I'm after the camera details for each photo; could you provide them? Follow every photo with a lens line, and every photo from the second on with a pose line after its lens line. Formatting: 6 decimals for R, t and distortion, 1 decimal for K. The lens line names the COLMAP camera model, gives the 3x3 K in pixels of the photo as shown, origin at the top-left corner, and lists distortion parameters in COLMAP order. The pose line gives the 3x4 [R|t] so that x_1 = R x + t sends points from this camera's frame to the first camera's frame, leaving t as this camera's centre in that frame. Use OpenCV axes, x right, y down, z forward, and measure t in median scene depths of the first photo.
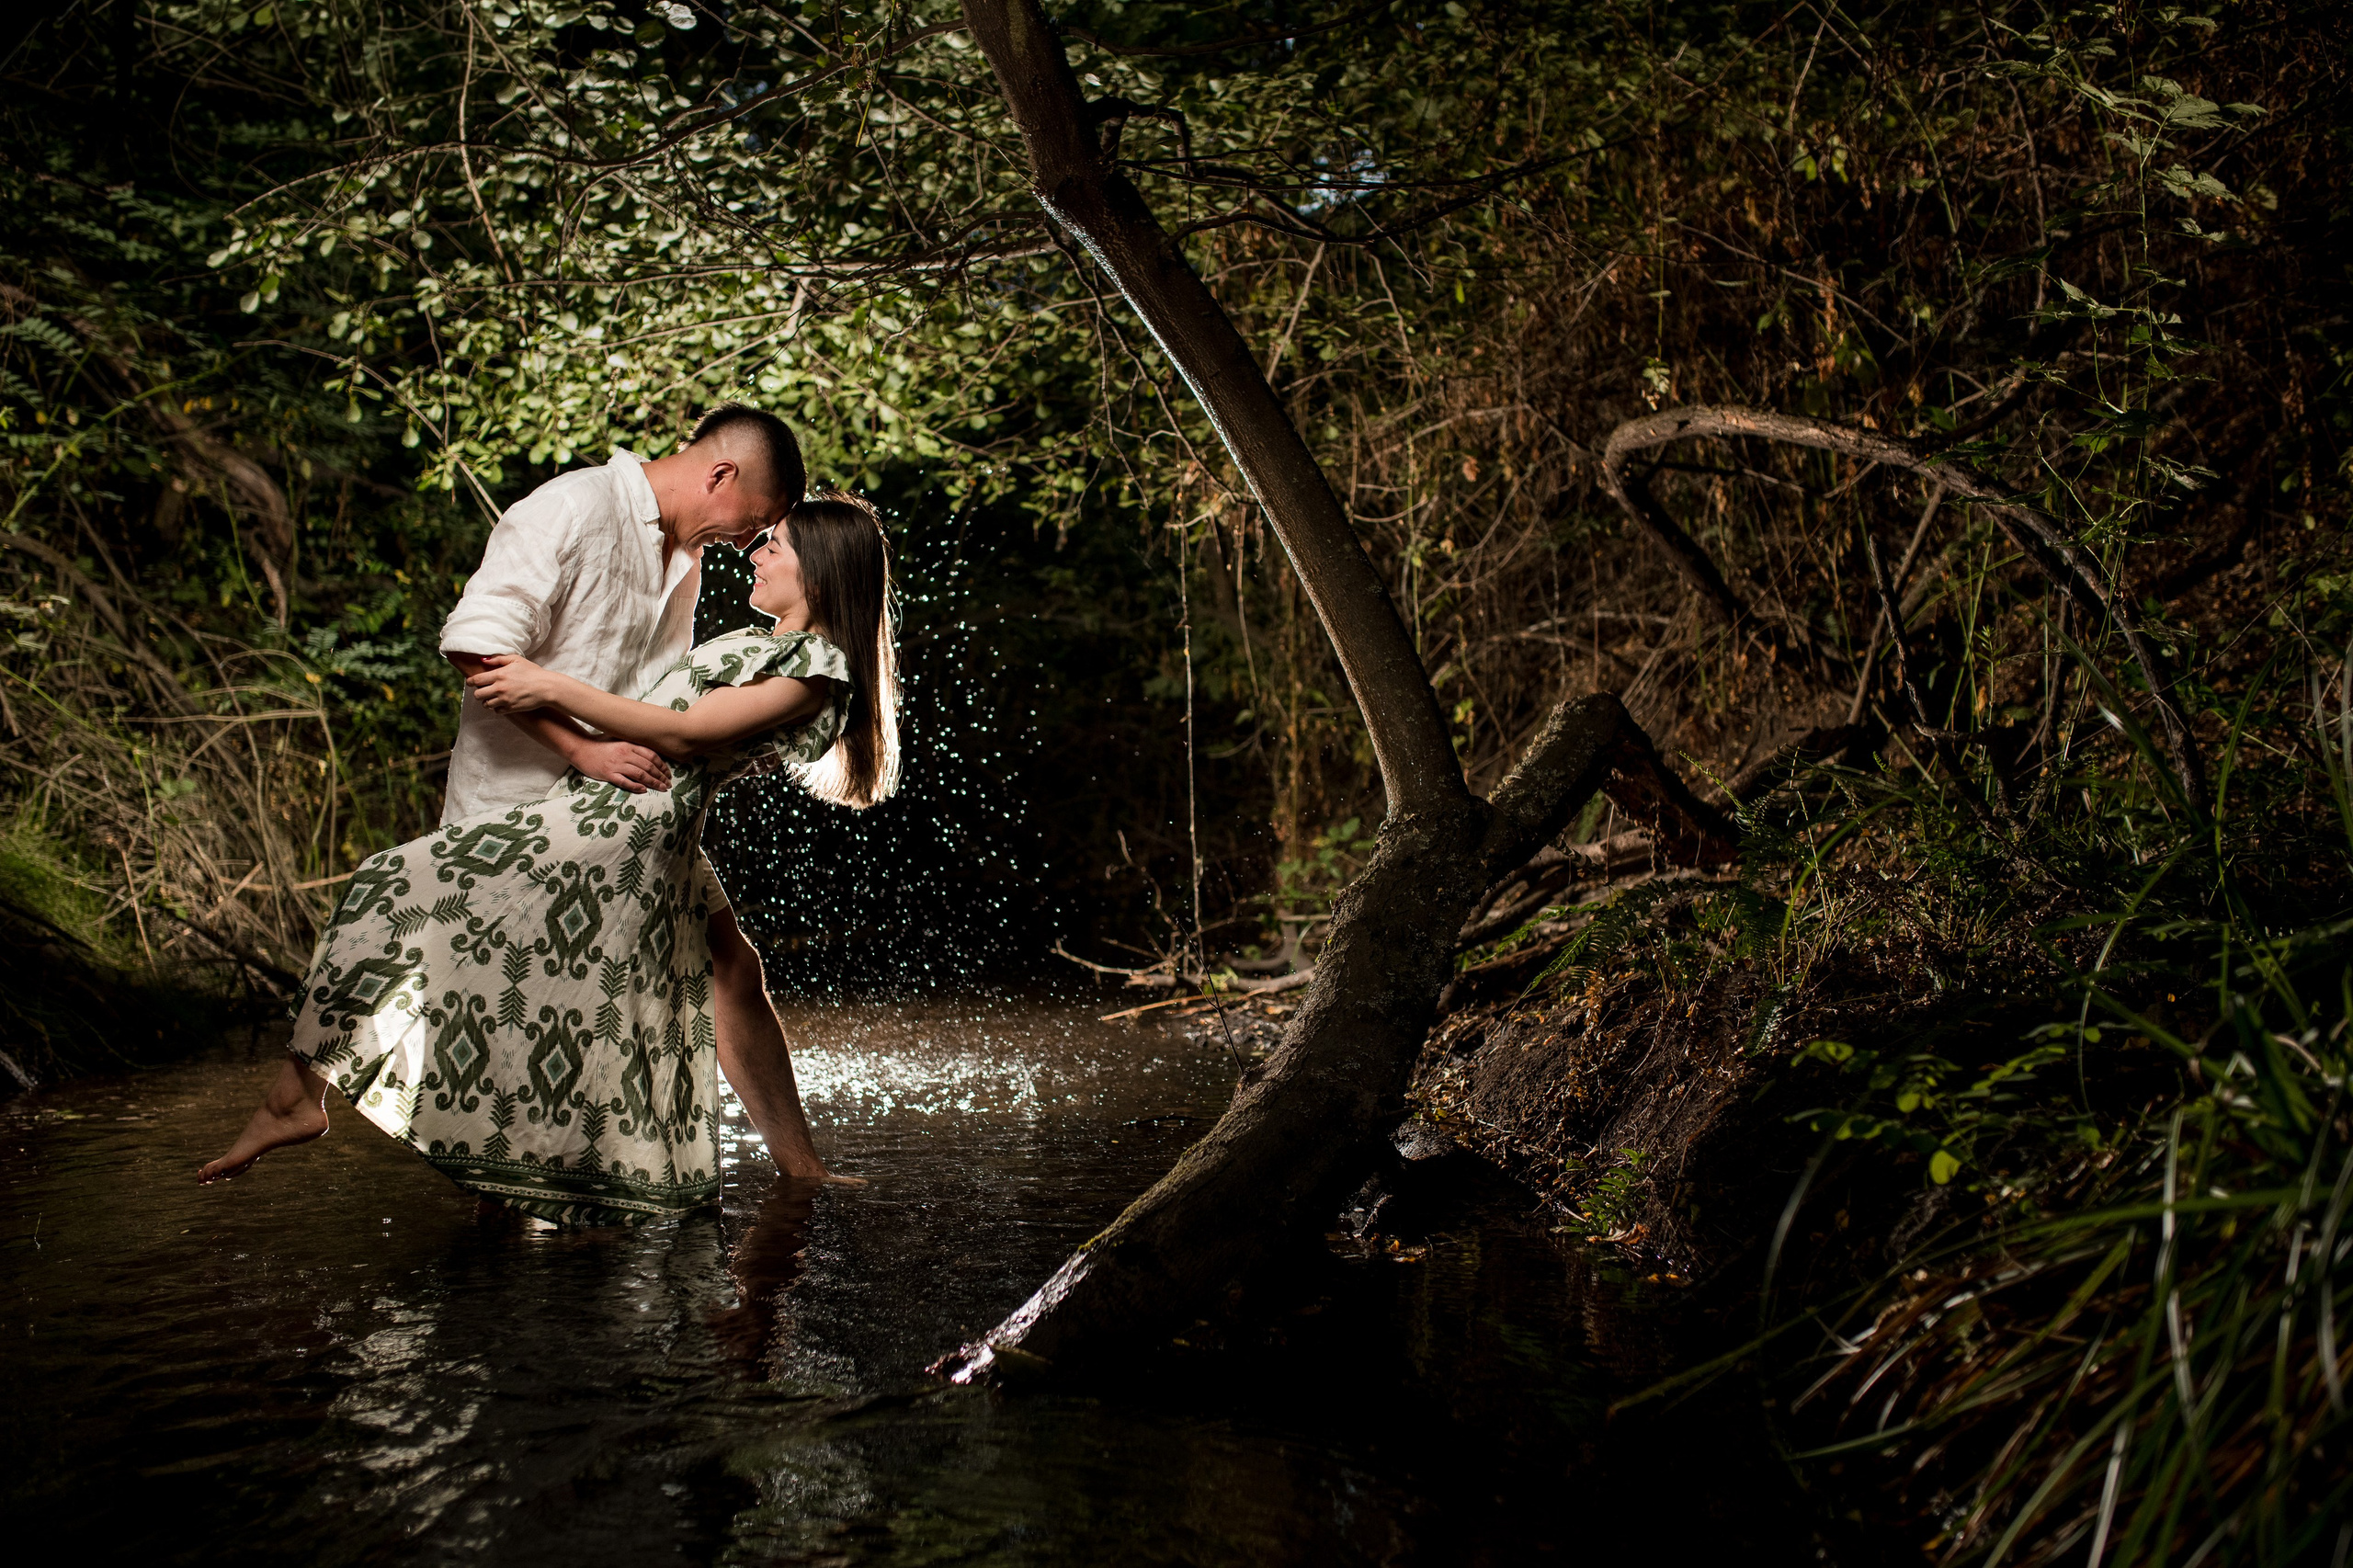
lens RADIAL K [[2263.0, 0, 1161.8], [0, 2263.0, 801.3], [0, 0, 1]] dist [-0.018894, 0.000000]
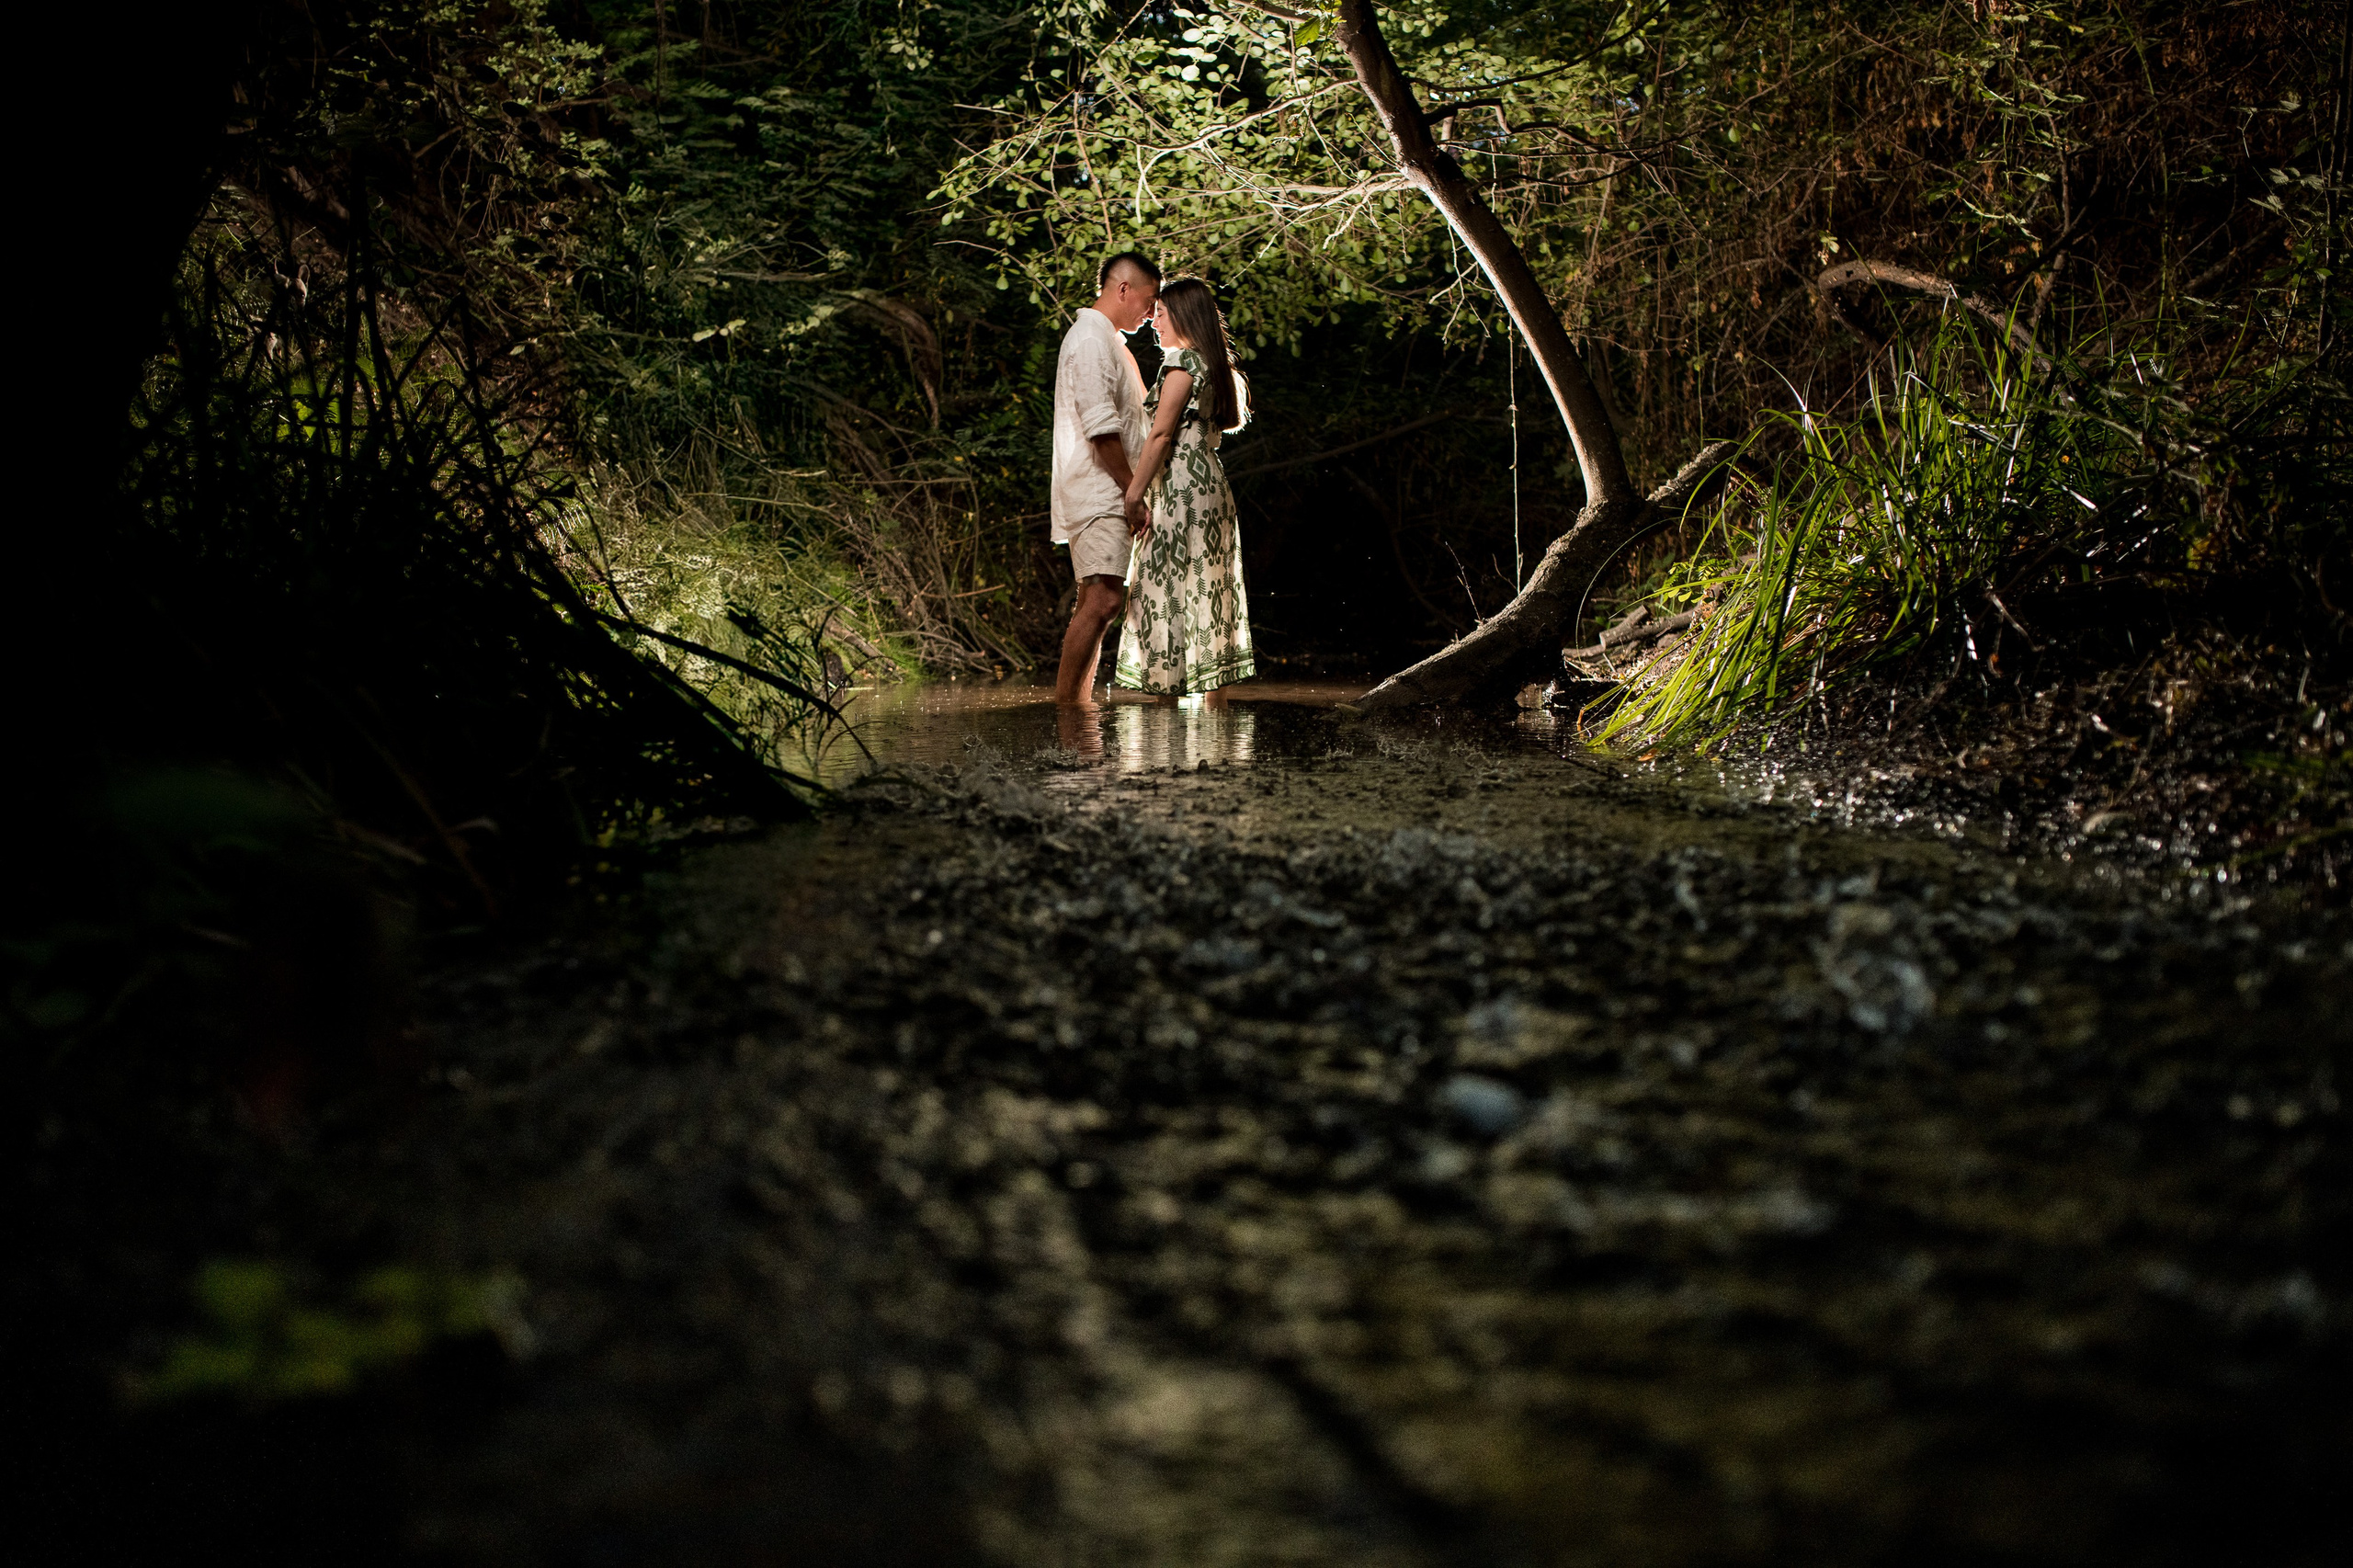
lens RADIAL K [[2263.0, 0, 1170.5], [0, 2263.0, 767.1], [0, 0, 1]] dist [-0.018894, 0.000000]
pose [[0.975533, 0.021636, -0.218785, 0.109652], [-0.007871, 0.997945, 0.063589, 0.063491], [0.219711, -0.060311, 0.973699, -0.529327]]
